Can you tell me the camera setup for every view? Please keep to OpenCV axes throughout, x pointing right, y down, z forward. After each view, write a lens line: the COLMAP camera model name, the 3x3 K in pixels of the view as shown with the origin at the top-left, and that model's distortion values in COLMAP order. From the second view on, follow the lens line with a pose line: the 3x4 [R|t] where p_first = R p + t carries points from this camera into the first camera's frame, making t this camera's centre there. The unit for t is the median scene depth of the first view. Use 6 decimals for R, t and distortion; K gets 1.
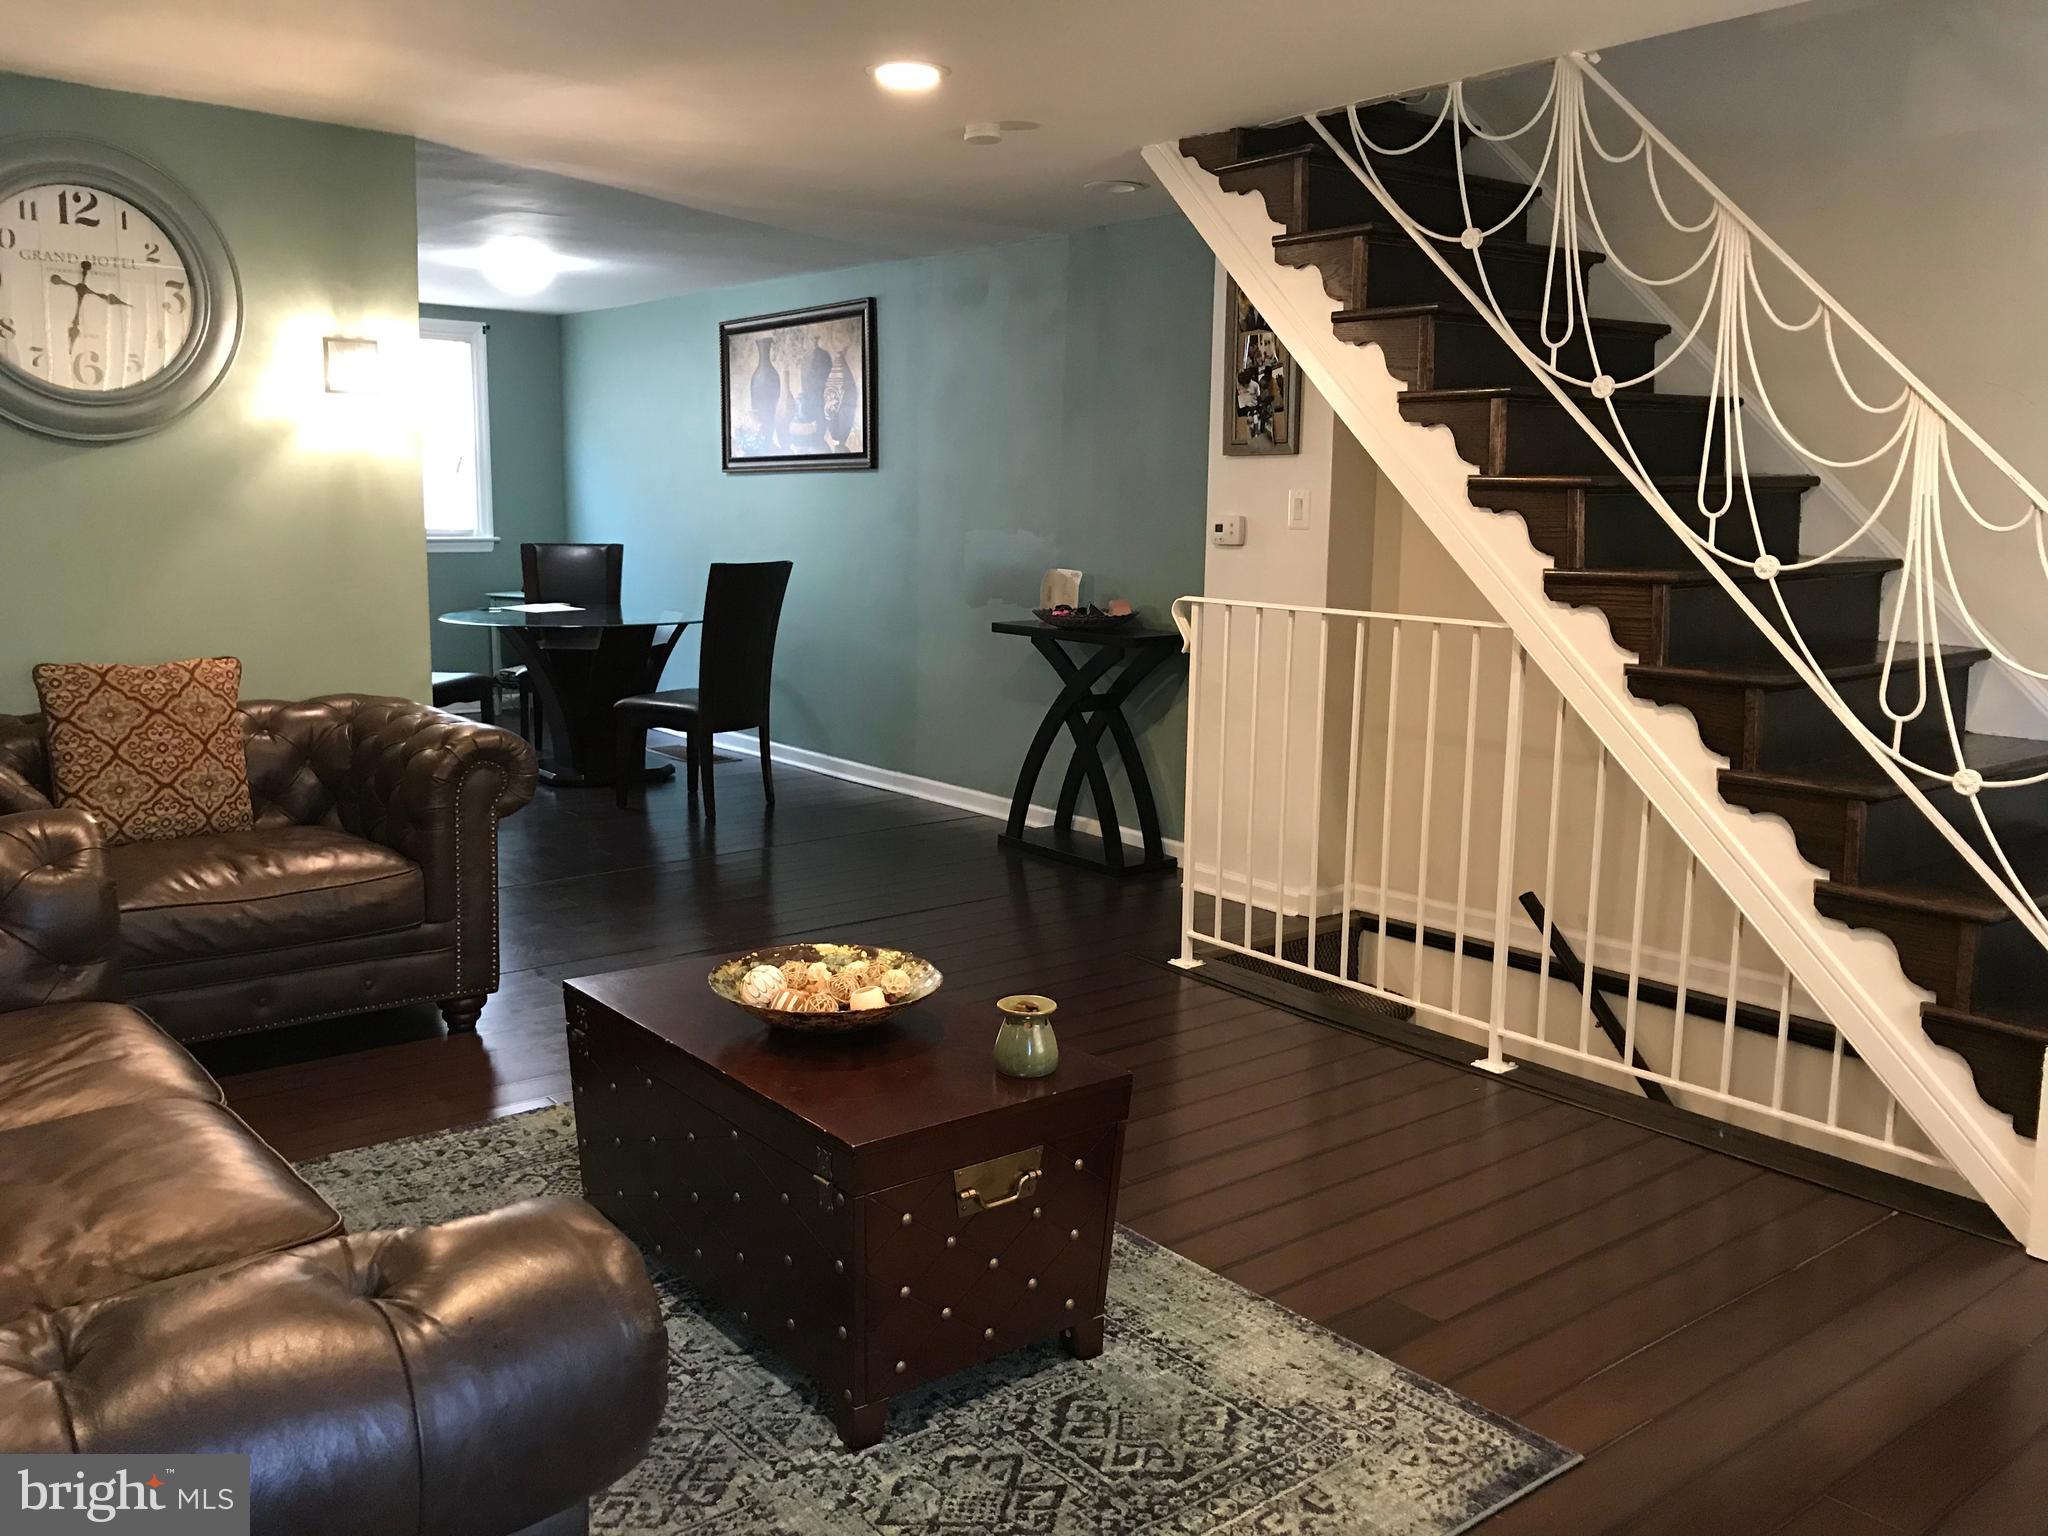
lens RADIAL K [[1700.0, 0, 1045.1], [0, 1700.0, 740.3], [0, 0, 1]] dist [0.030739, -0.012746]
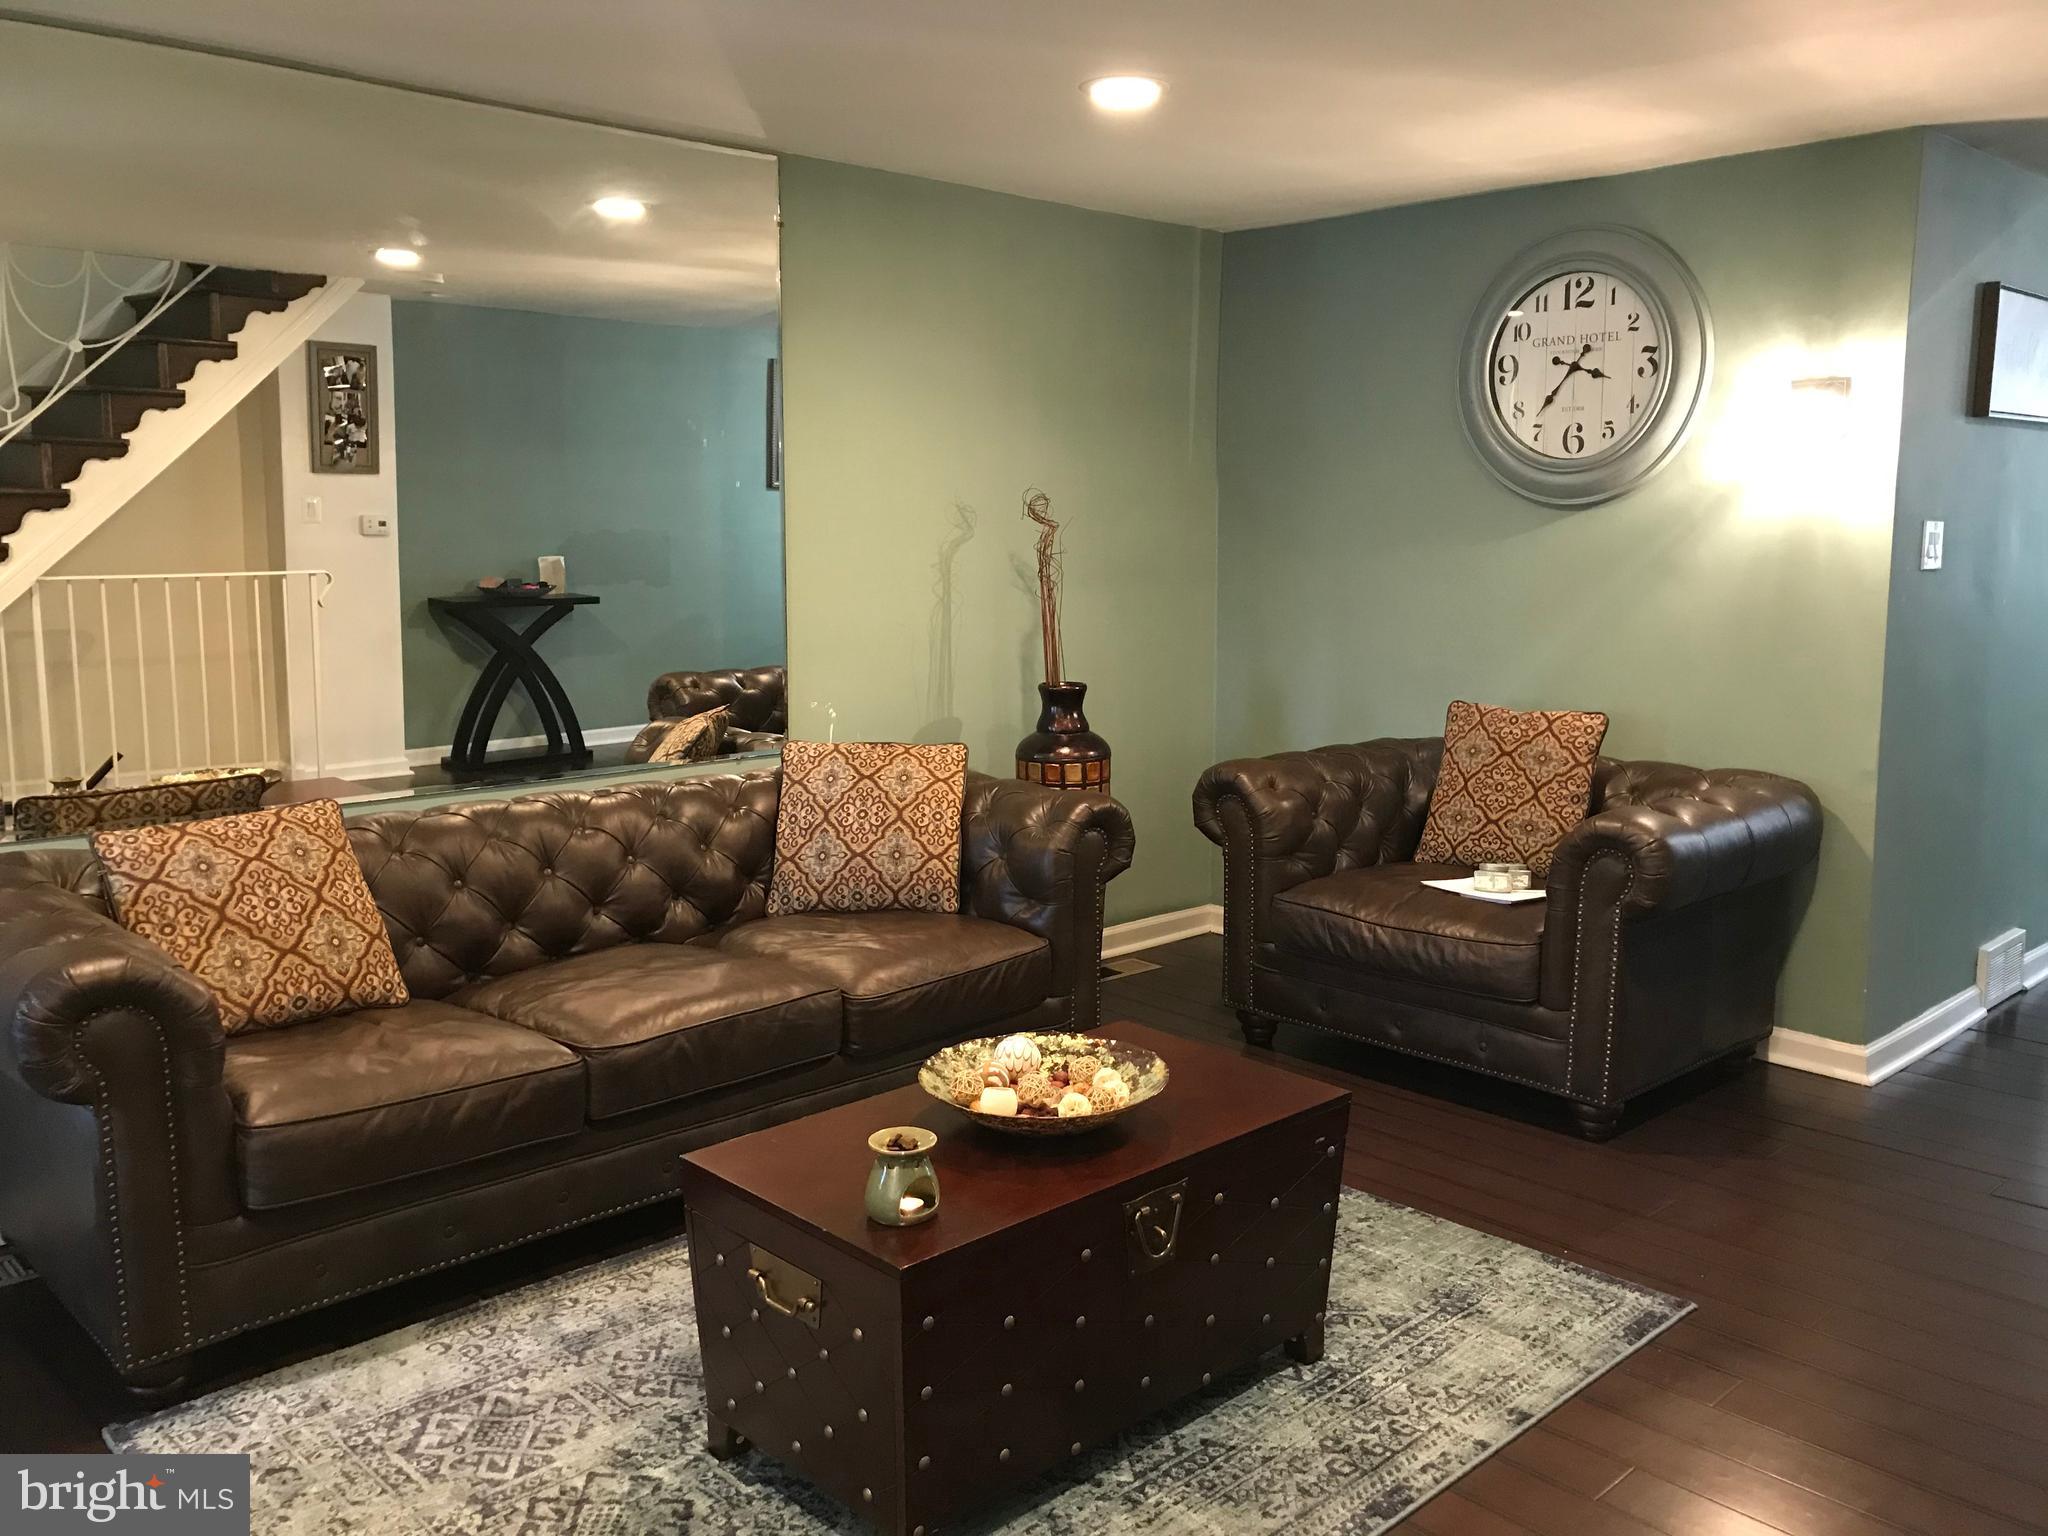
lens RADIAL K [[1707.4, 0, 1035.8], [0, 1707.4, 738.3], [0, 0, 1]] dist [0.010990, 0.035490]
pose [[0.078365, 0.098940, -0.992003, 0.515636], [-0.147239, 0.985299, 0.086640, -0.074772], [0.985992, 0.139272, 0.091781, 0.599351]]
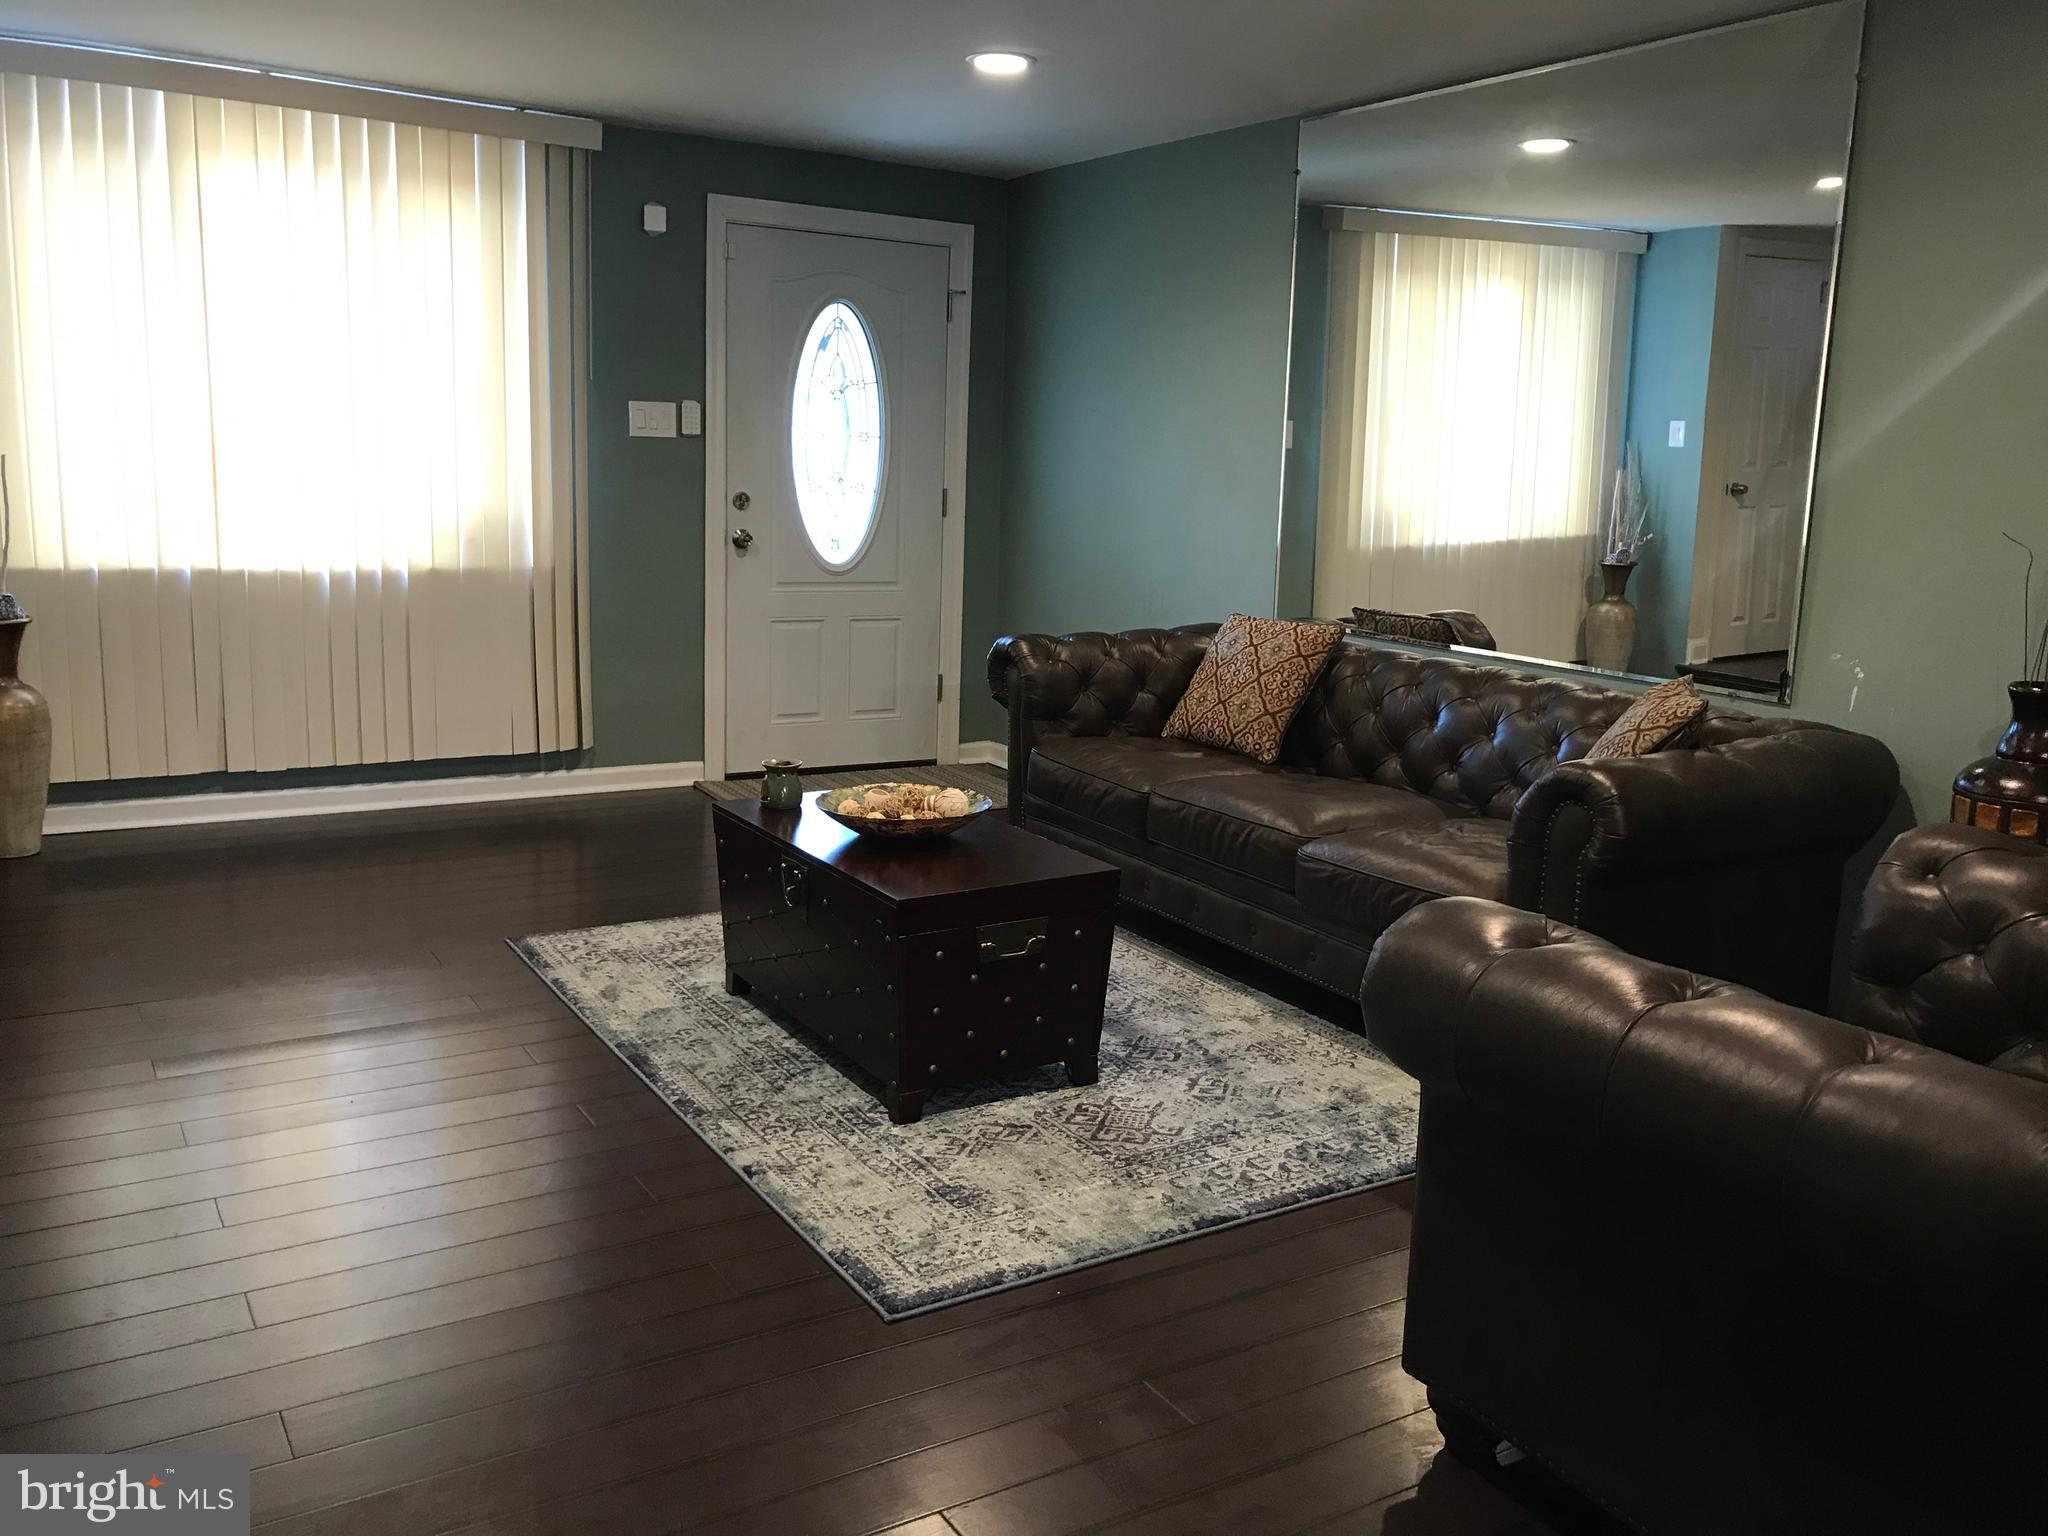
lens RADIAL K [[1700.0, 0, 1045.1], [0, 1700.0, 740.3], [0, 0, 1]] dist [0.030739, -0.012746]
pose [[-0.988341, -0.078044, 0.130733, -0.268551], [-0.032177, 0.946308, 0.321662, -0.214759], [-0.148818, 0.313705, -0.937786, 1.468609]]
